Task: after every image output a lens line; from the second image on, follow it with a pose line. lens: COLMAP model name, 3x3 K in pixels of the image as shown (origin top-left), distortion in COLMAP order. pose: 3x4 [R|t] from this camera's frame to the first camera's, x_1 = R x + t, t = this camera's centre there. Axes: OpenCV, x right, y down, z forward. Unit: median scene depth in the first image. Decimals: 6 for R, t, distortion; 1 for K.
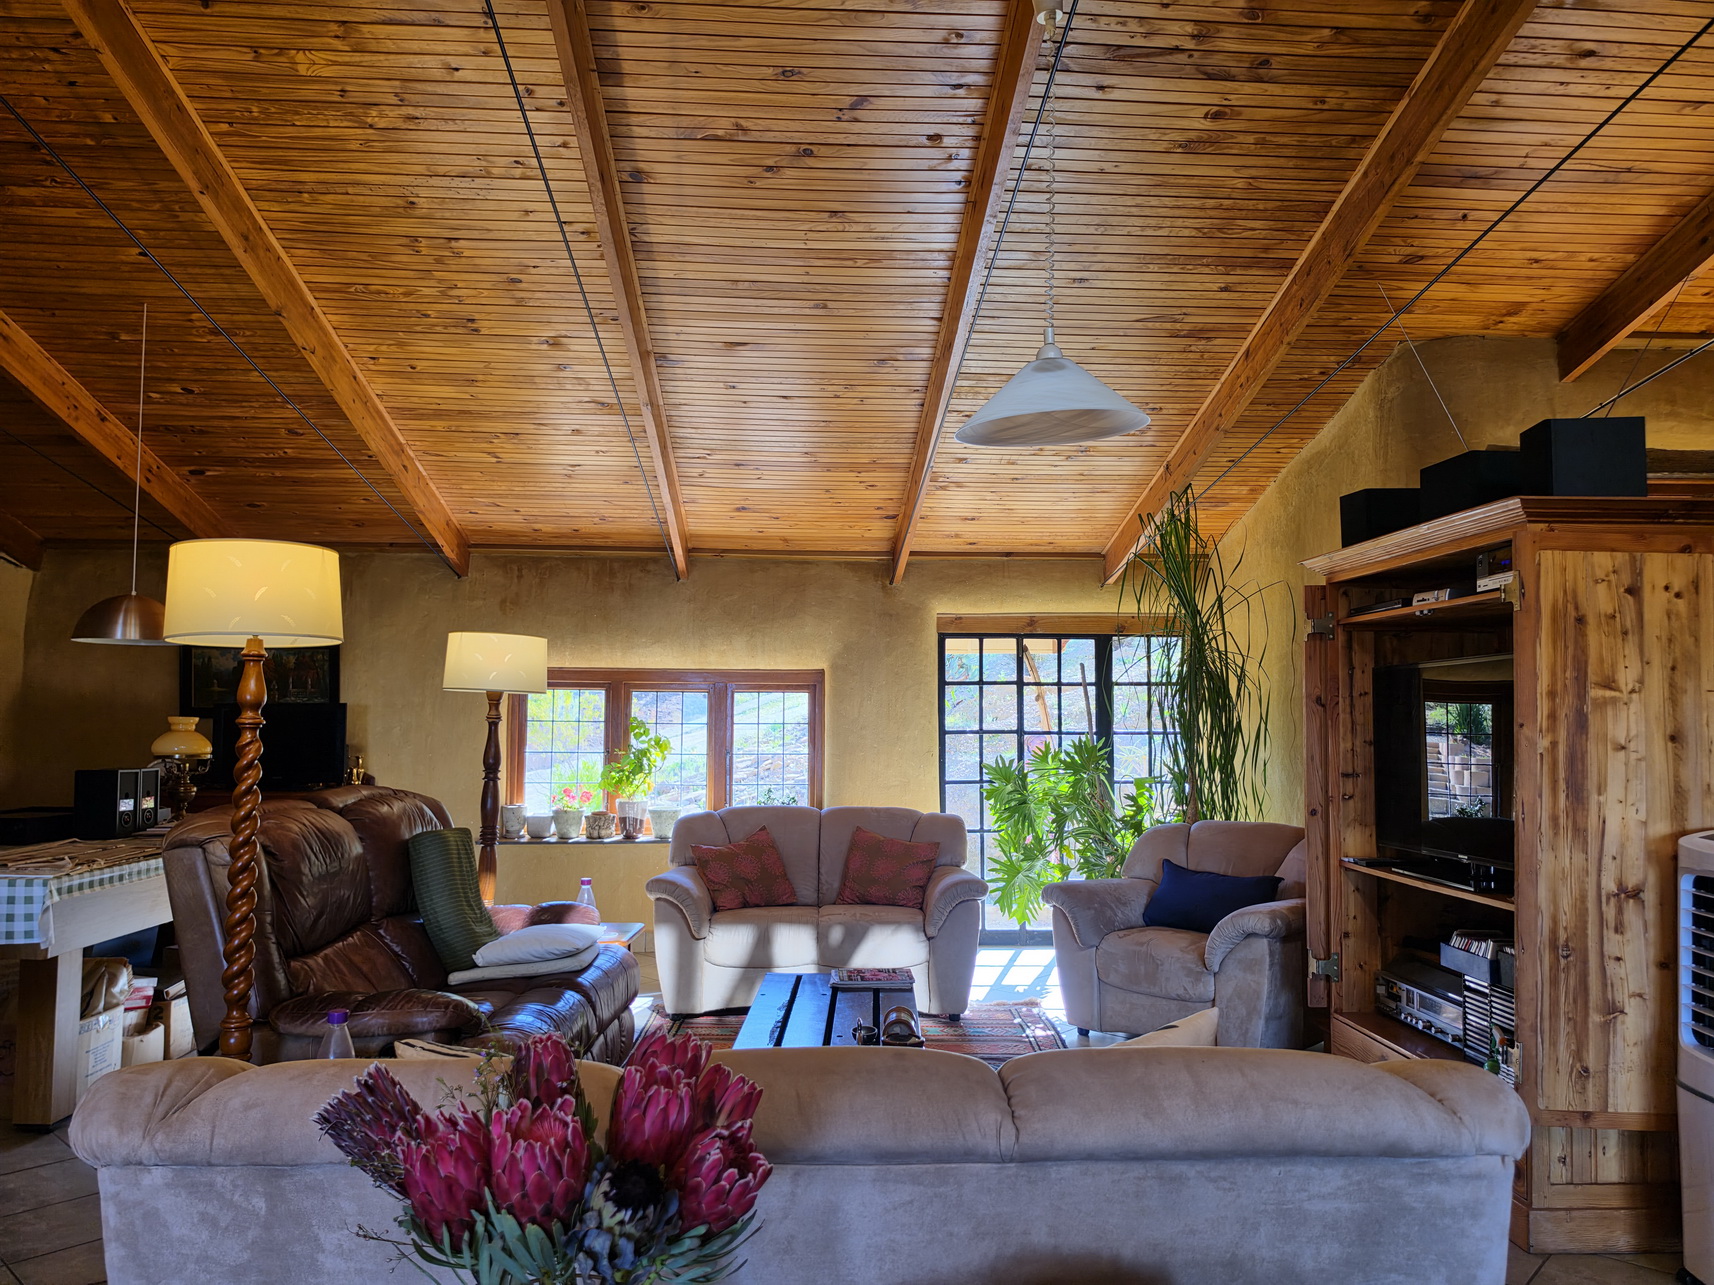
lens RADIAL K [[1178.1, 0, 851.8], [0, 1178.1, 673.0], [0, 0, 1]] dist [0.003408, 0.000195]
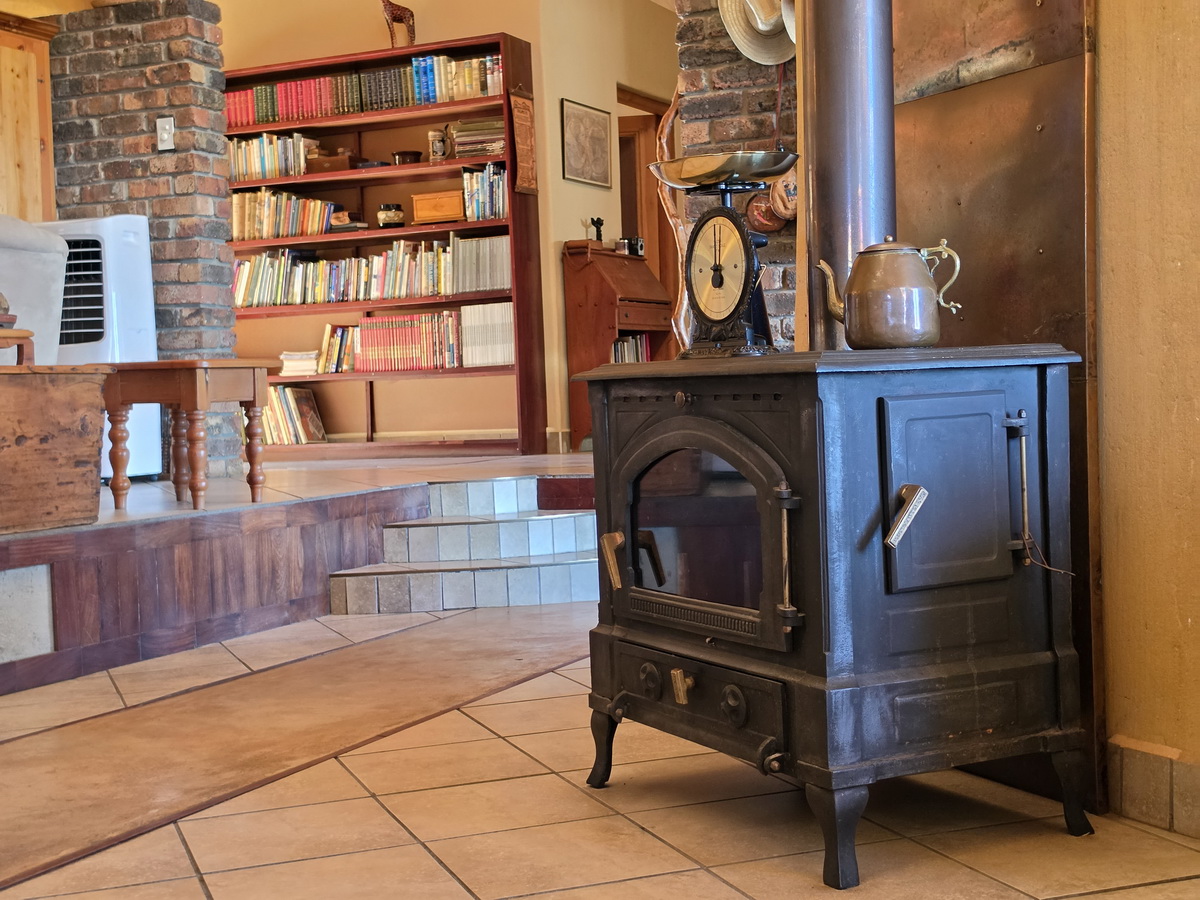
lens RADIAL K [[1628.0, 0, 600.0], [0, 1628.0, 450.0], [0, 0, 1]] dist [0.126348, -0.295263]
pose [[0.465222, -0.053798, 0.883557, -0.931252], [0.002730, 0.998234, 0.059343, 0.308630], [-0.885190, -0.025195, 0.464548, -0.746040]]
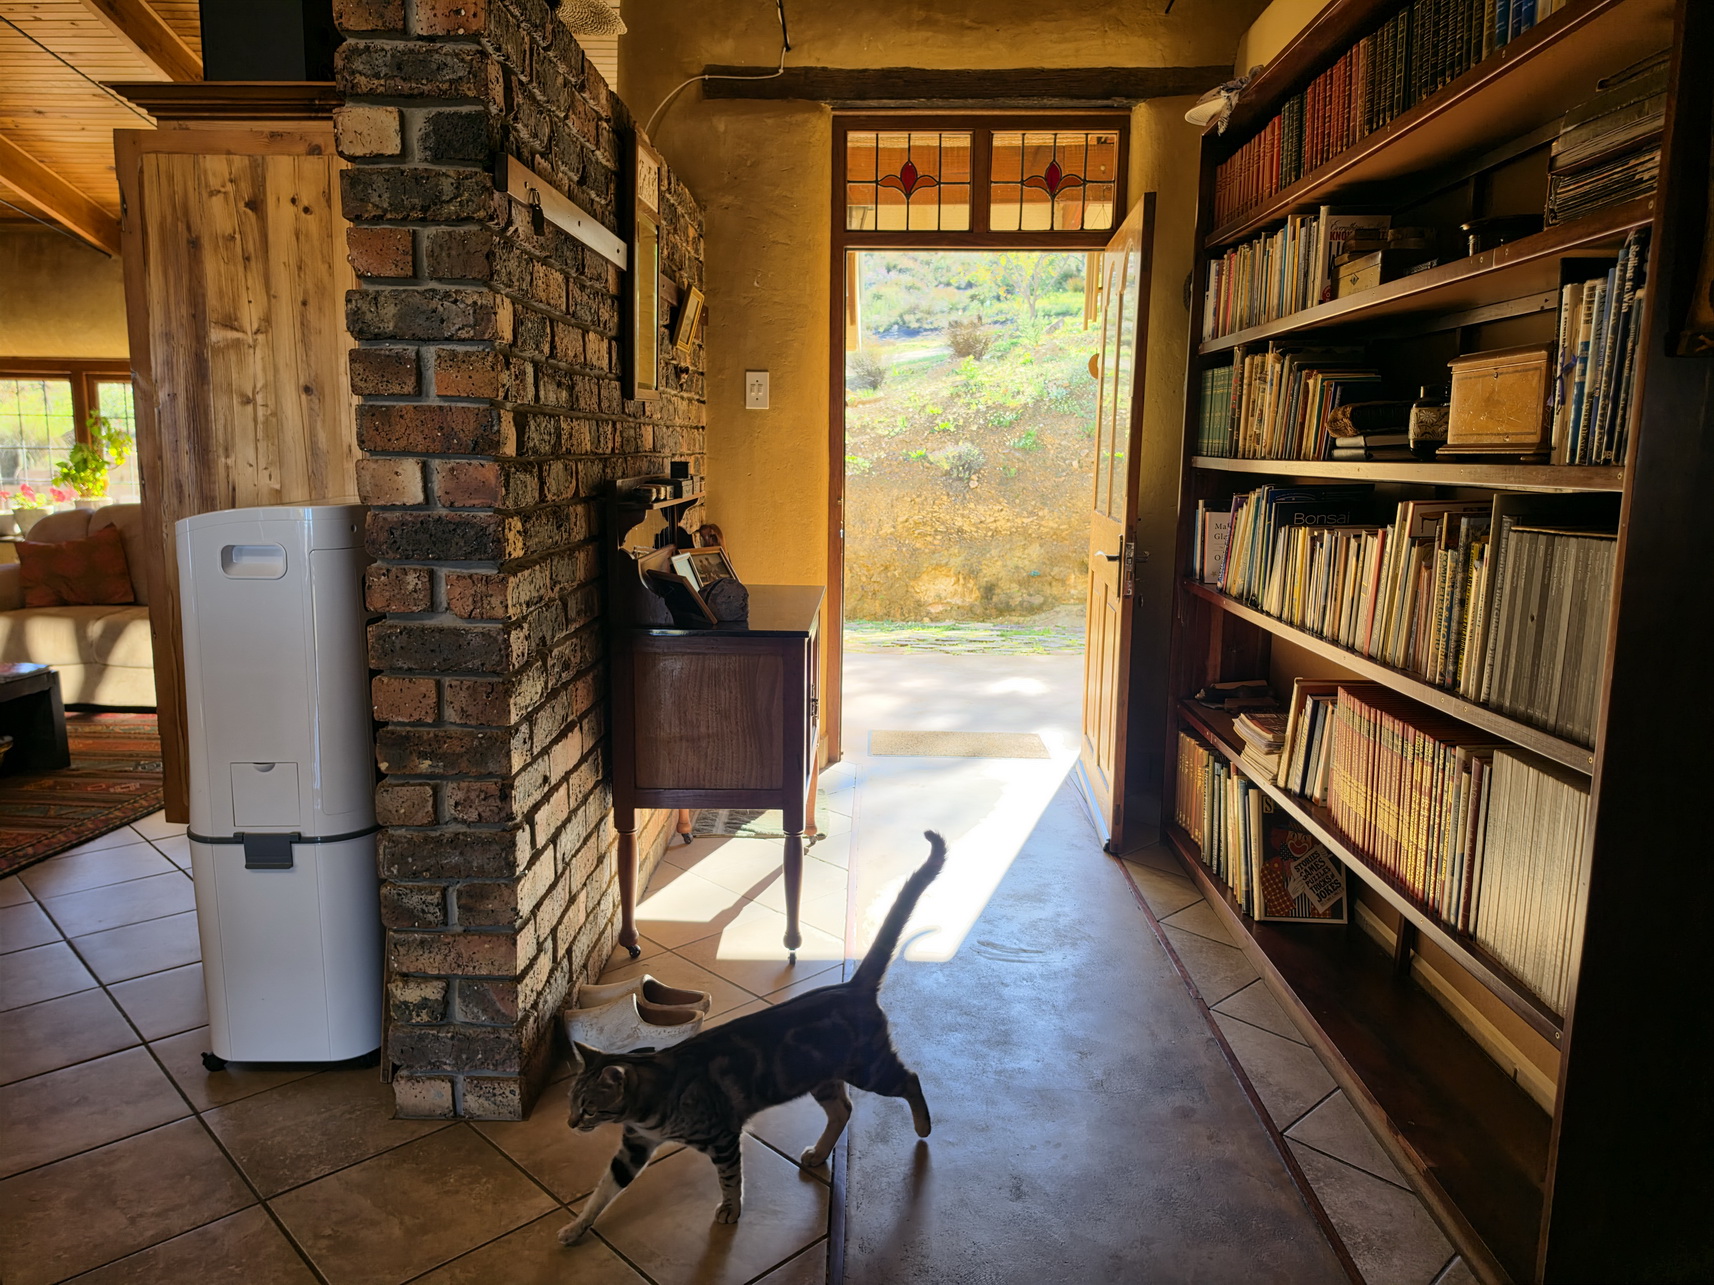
lens RADIAL K [[1202.0, 0, 857.0], [0, 1202.0, 642.5], [0, 0, 1]] dist [-0.001687, -0.003990]
pose [[0.998103, 0.016921, -0.059190, 1.131892], [-0.004790, 0.979912, 0.199372, 0.059070], [0.061375, -0.198710, 0.978135, 0.156011]]
